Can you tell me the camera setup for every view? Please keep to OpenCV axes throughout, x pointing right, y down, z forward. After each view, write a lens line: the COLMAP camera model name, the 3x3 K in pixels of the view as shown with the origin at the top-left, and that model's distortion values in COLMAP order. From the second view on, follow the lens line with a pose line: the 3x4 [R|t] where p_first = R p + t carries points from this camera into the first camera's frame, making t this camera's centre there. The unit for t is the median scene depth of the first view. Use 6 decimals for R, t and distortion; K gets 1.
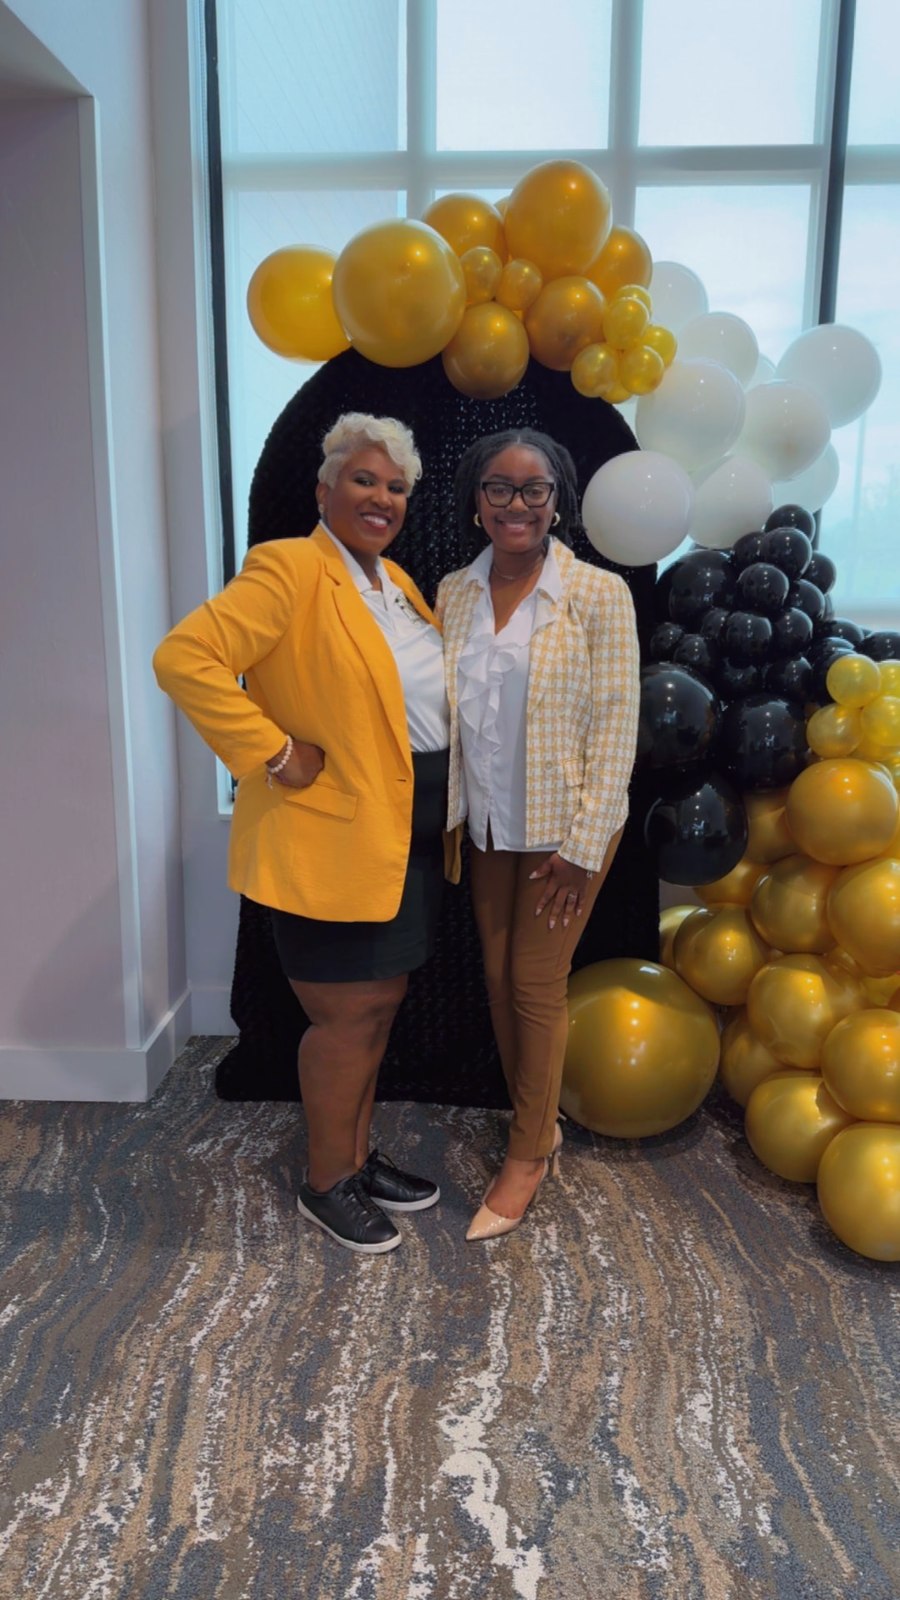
lens RADIAL K [[1183.8, 0, 447.6], [0, 1183.8, 804.5], [0, 0, 1]] dist [0.008004, -0.014533]
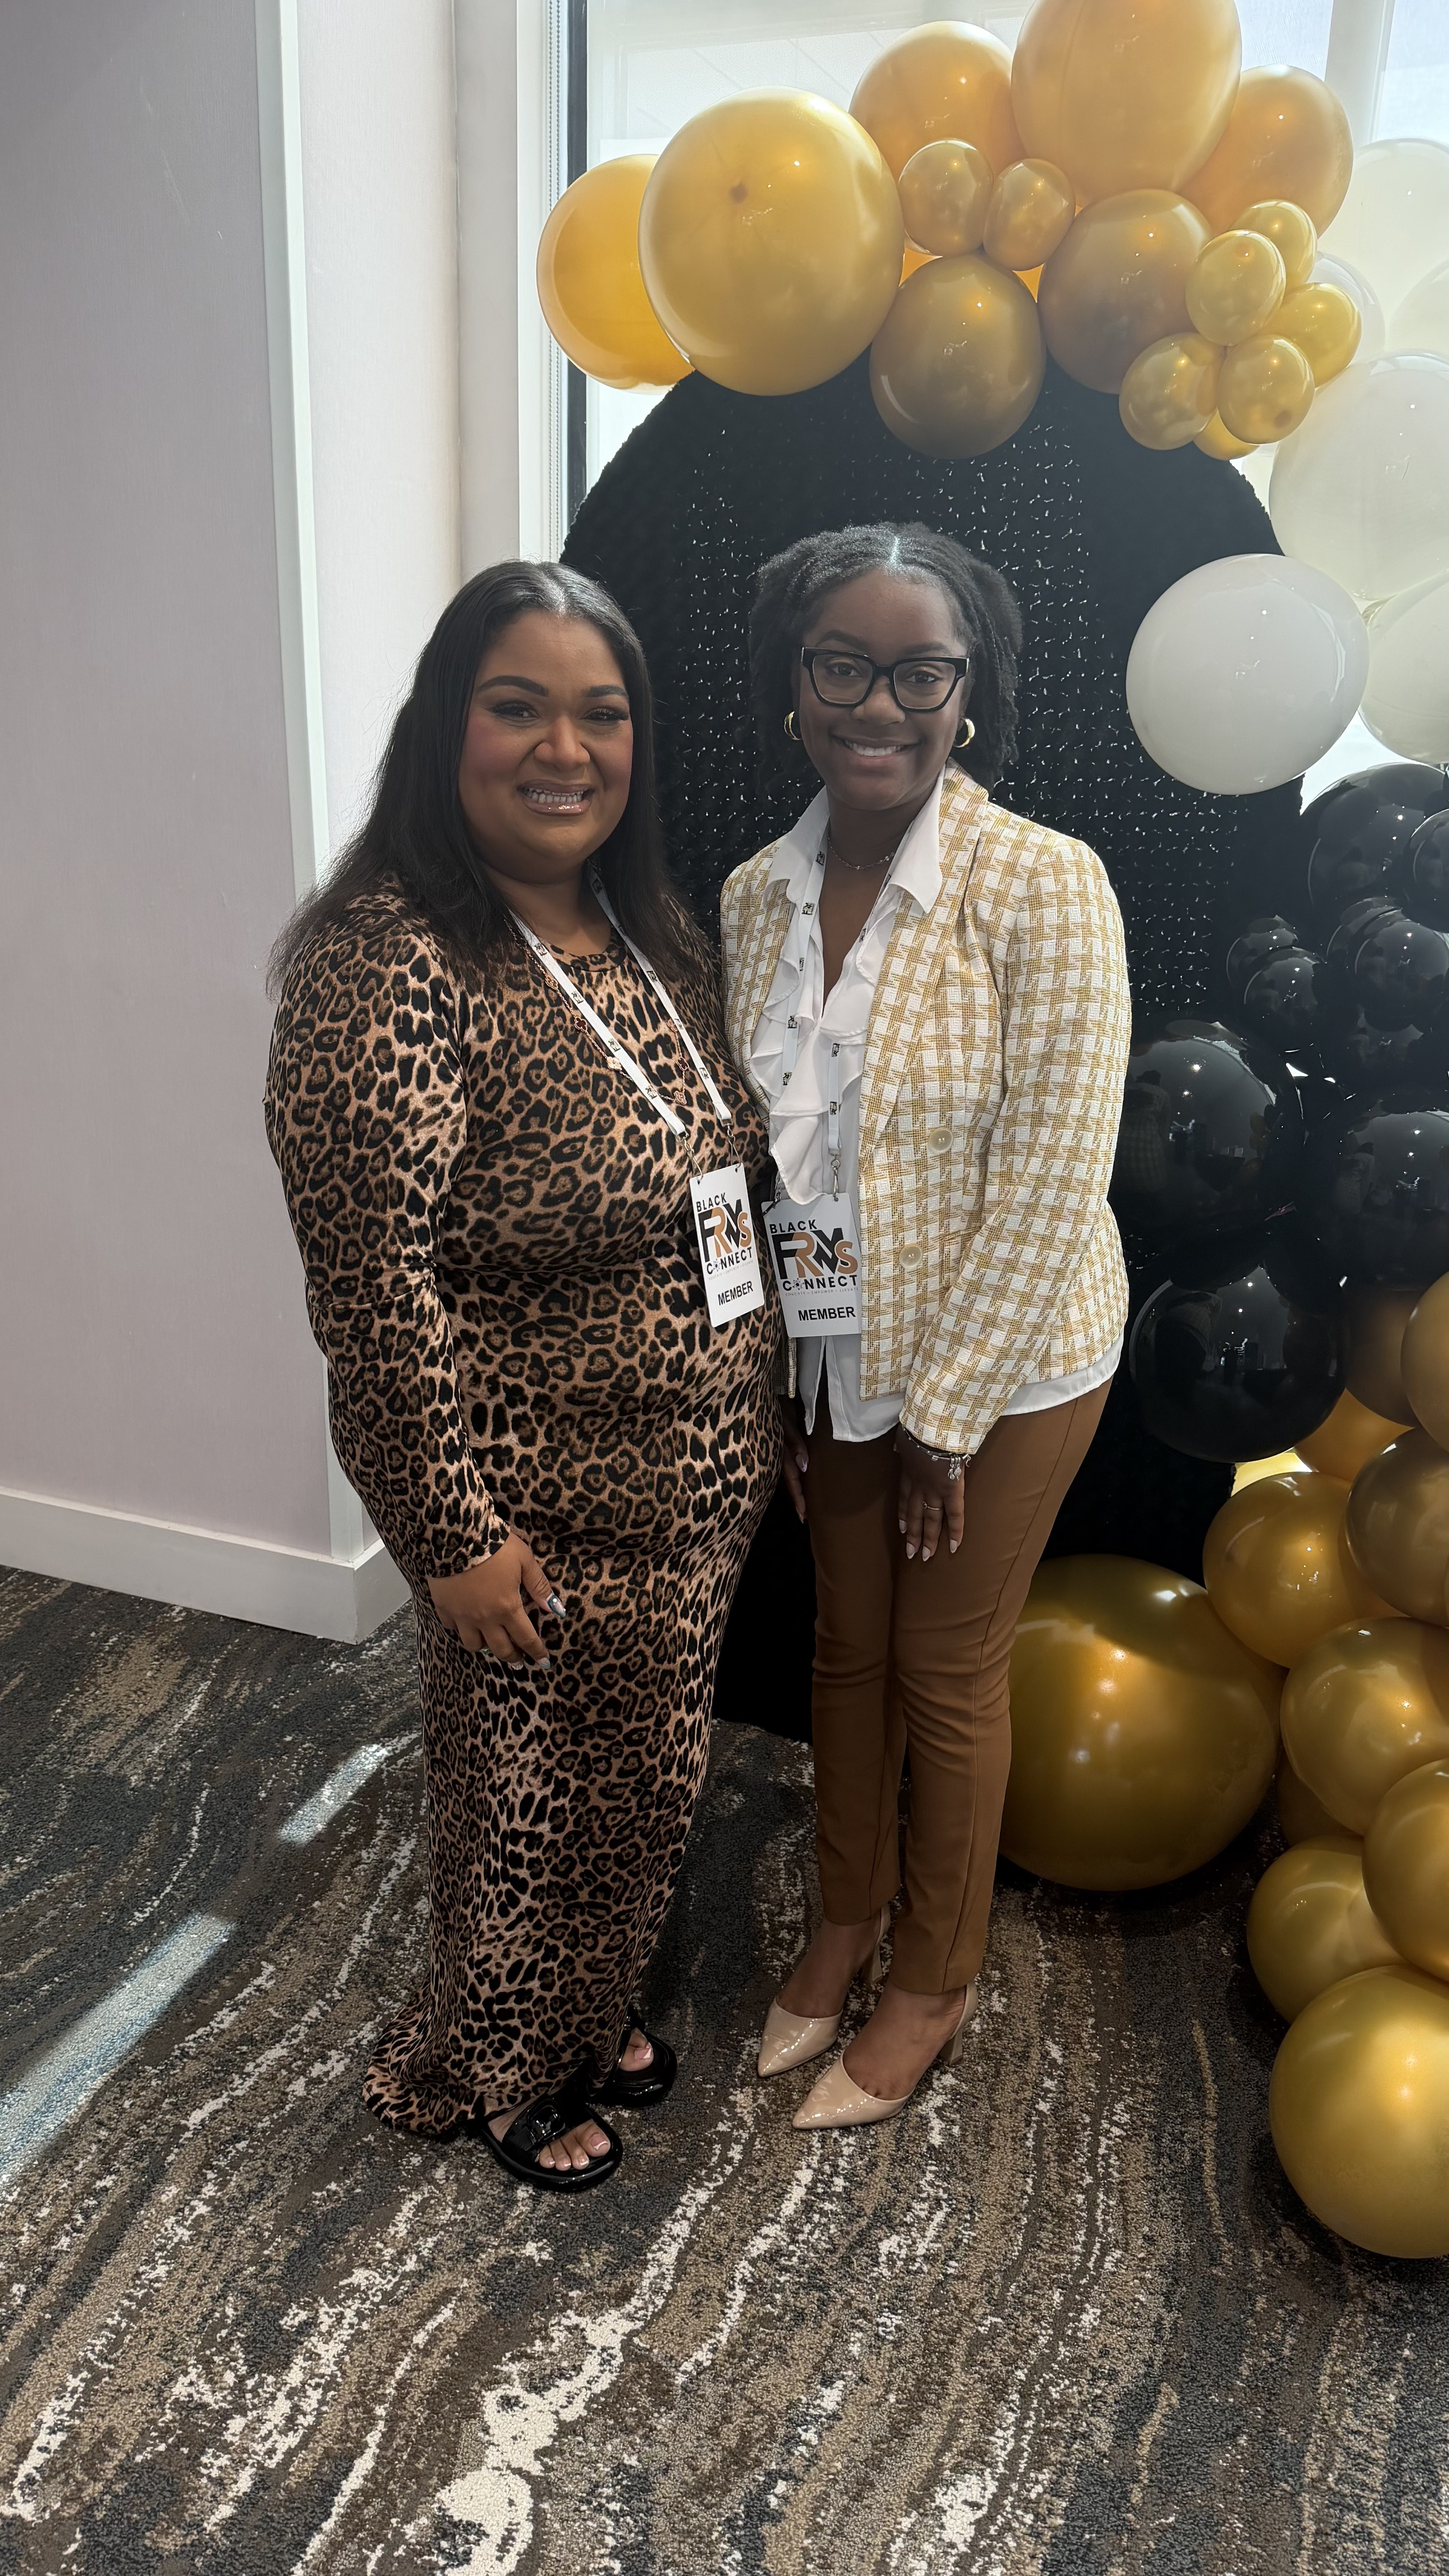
lens RADIAL K [[1834.8, 0, 724.5], [0, 1834.8, 1288.0], [0, 0, 1]] dist [-0.004294, -0.003460]
pose [[0.950594, 0.118200, -0.287054, 0.254134], [-0.082023, 0.987448, 0.134980, -0.109809], [0.299406, -0.104767, 0.948357, 0.234255]]
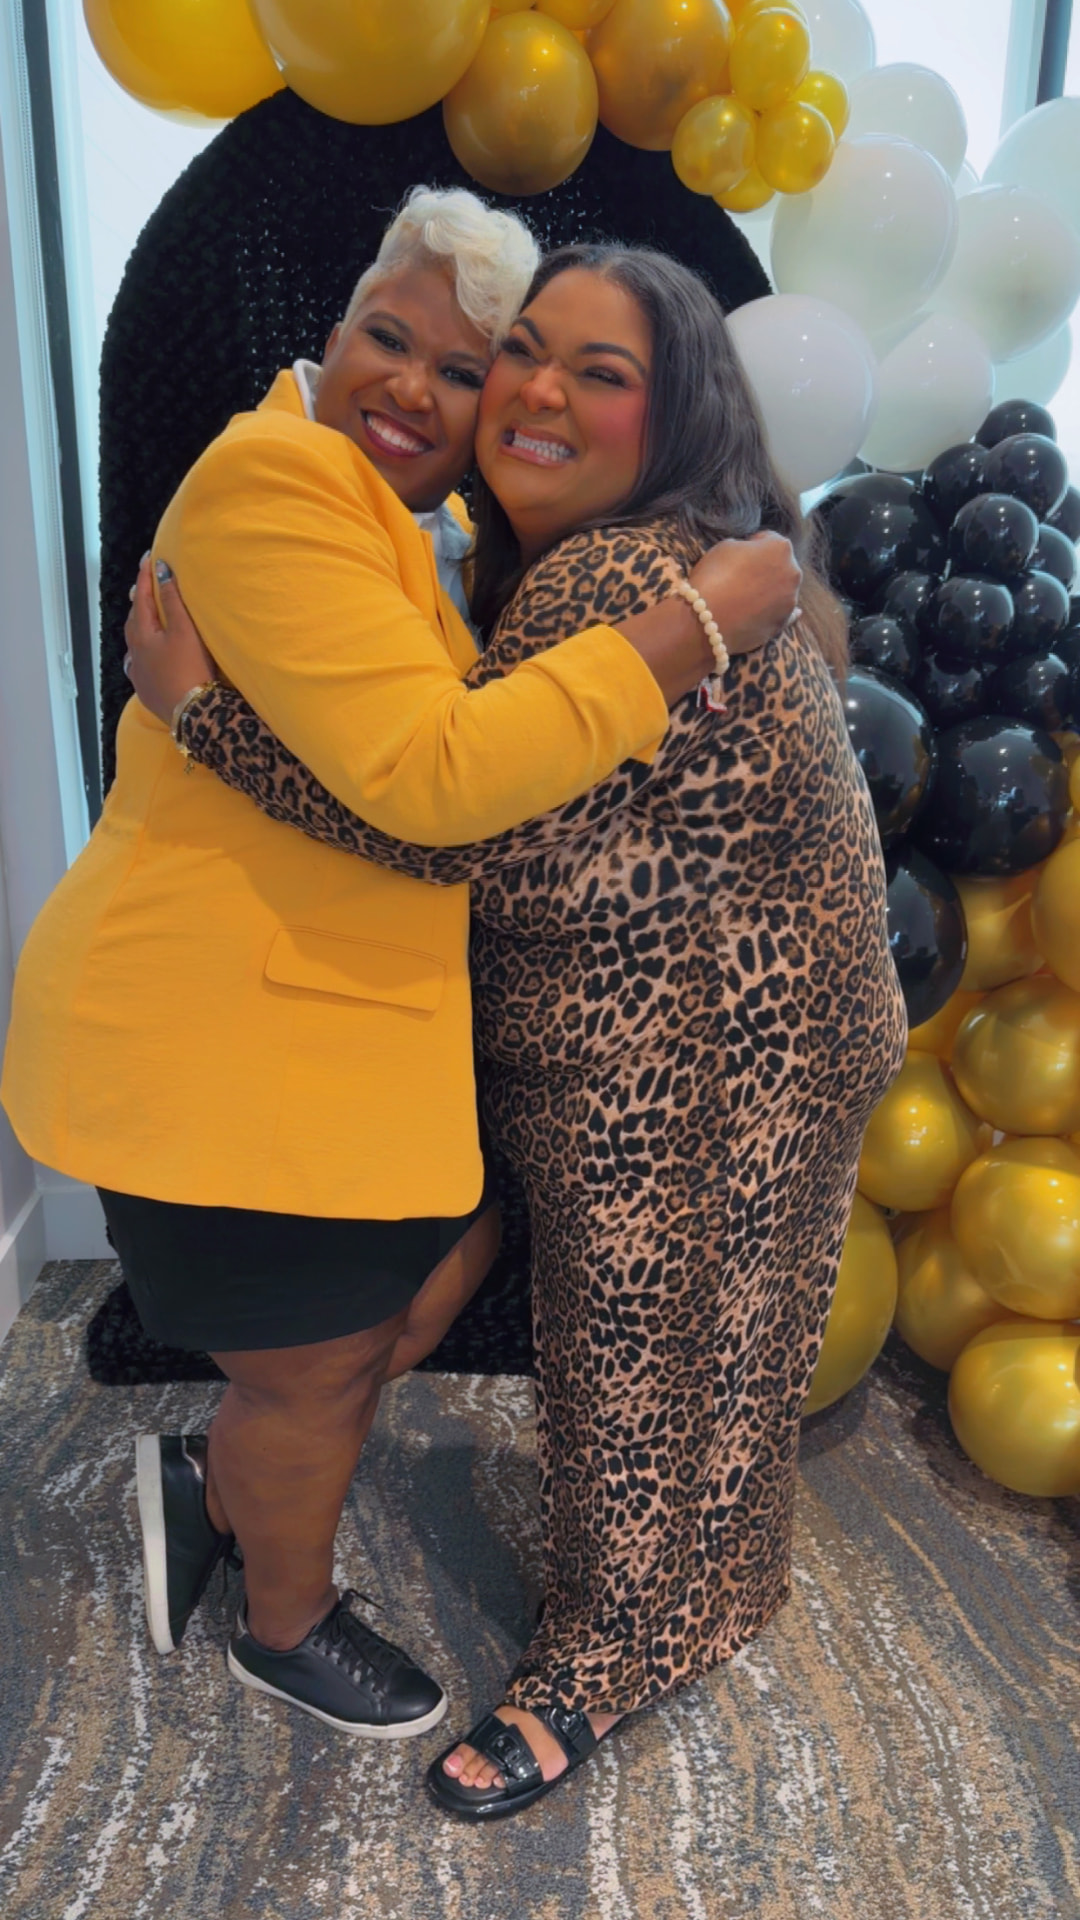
lens RADIAL K [[1420.5, 0, 537.2], [0, 1420.5, 965.4], [0, 0, 1]] dist [0.008004, -0.014533]
pose [[0.993636, -0.025611, 0.109685, -0.054556], [0.014826, 0.995072, 0.098041, -0.051674], [-0.111655, -0.095791, 0.989119, 0.360292]]
